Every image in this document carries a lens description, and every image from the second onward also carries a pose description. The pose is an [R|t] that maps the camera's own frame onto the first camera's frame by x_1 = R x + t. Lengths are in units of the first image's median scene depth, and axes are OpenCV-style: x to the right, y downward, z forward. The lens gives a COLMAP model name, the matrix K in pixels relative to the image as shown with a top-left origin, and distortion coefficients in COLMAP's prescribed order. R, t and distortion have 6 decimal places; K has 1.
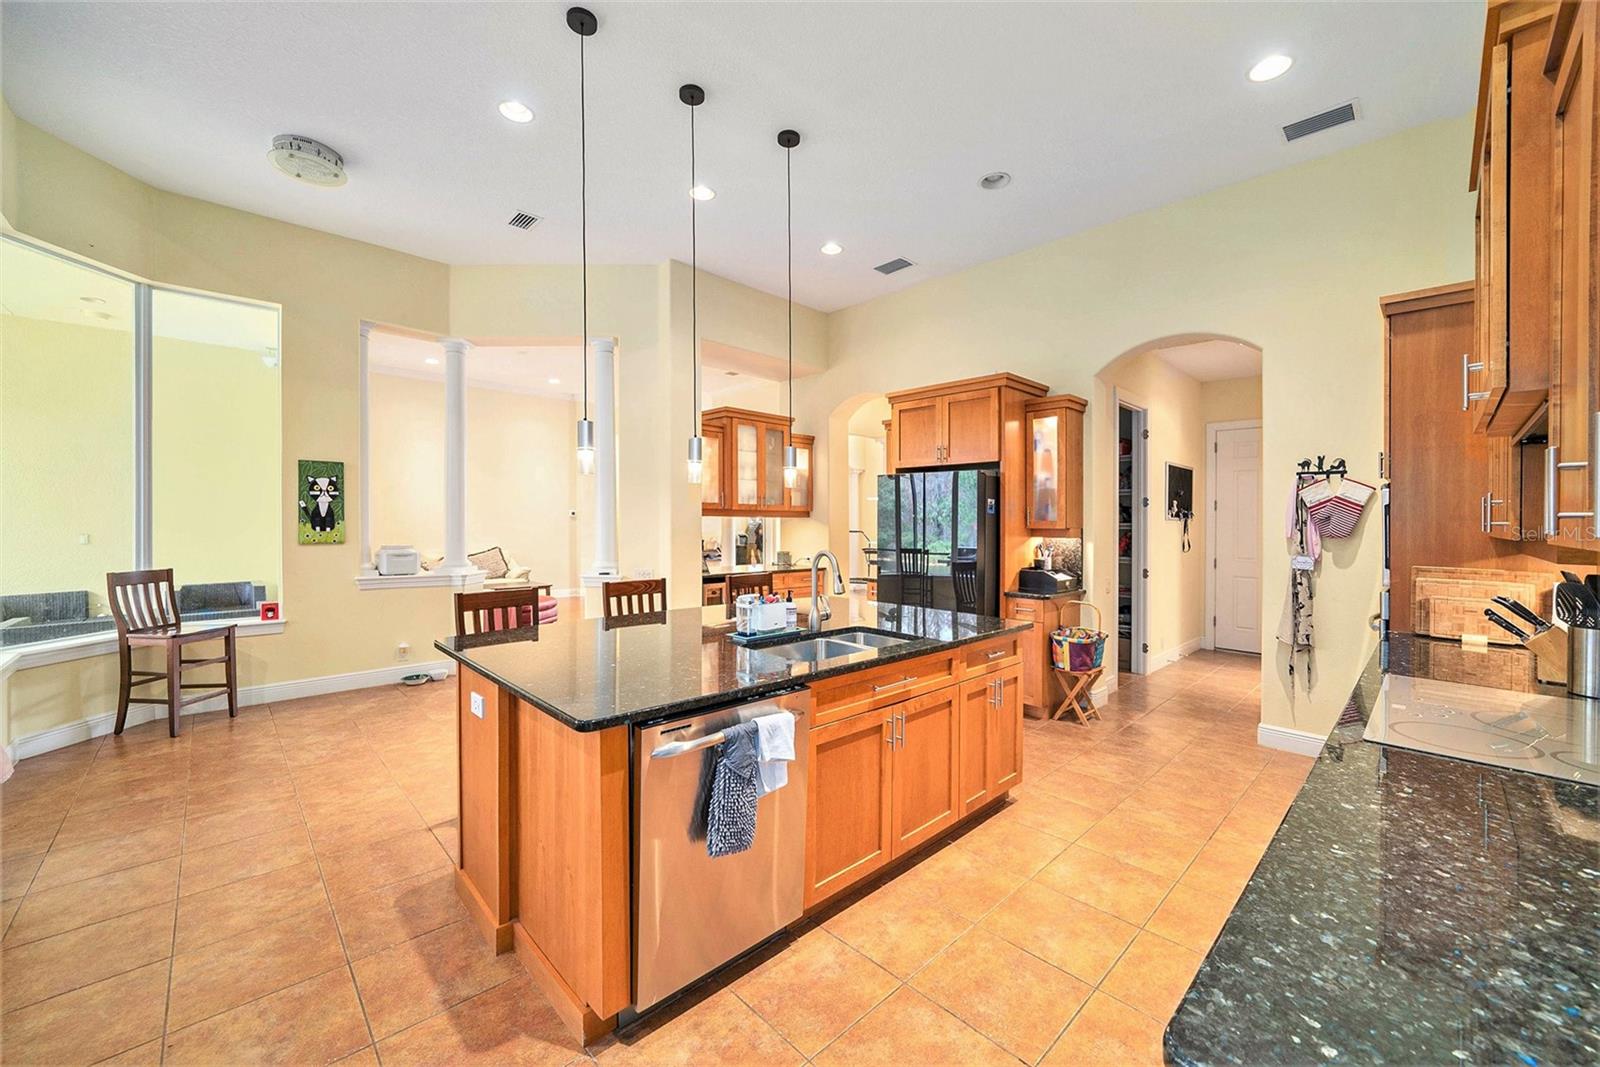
lens RADIAL K [[617.3, 0, 789.5], [0, 617.3, 535.4], [0, 0, 1]] dist [0.018631, 0.000136]
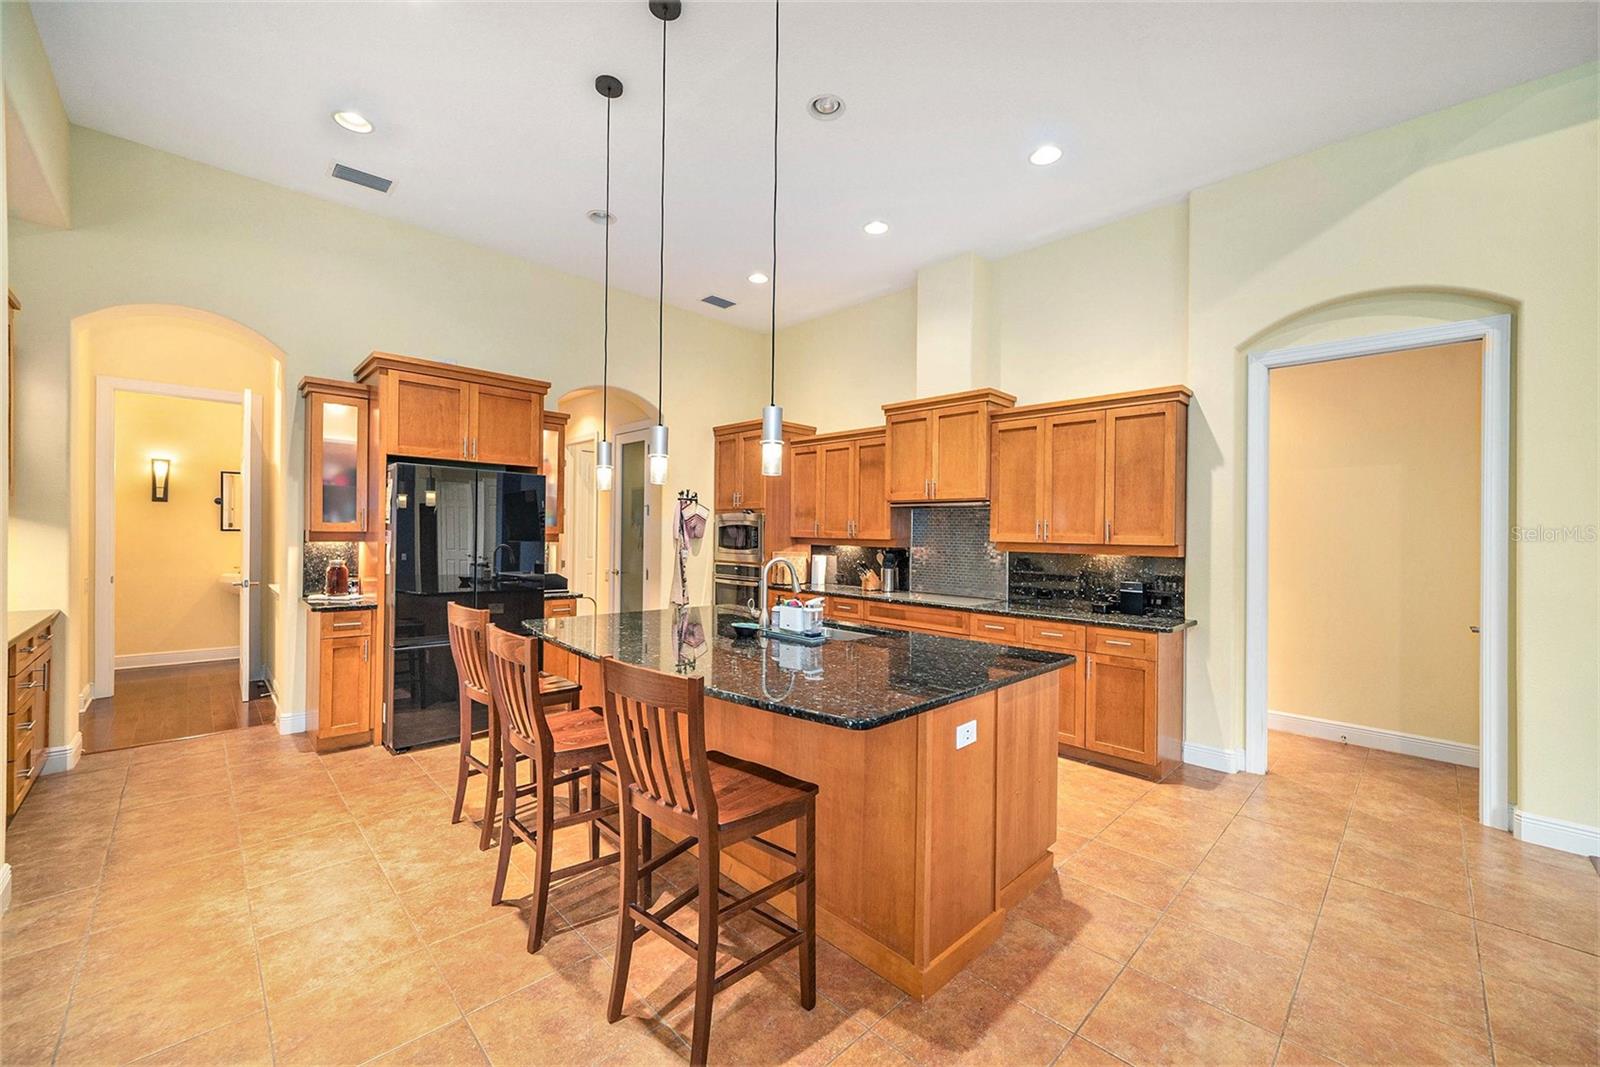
lens RADIAL K [[617.3, 0, 788.1], [0, 617.3, 528.8], [0, 0, 1]] dist [0.018631, 0.000136]
pose [[-0.000764, 0.006543, 0.999978, -0.836963], [0.020950, 0.999759, -0.006526, -0.004087], [-0.999780, 0.020944, -0.000901, 0.740393]]
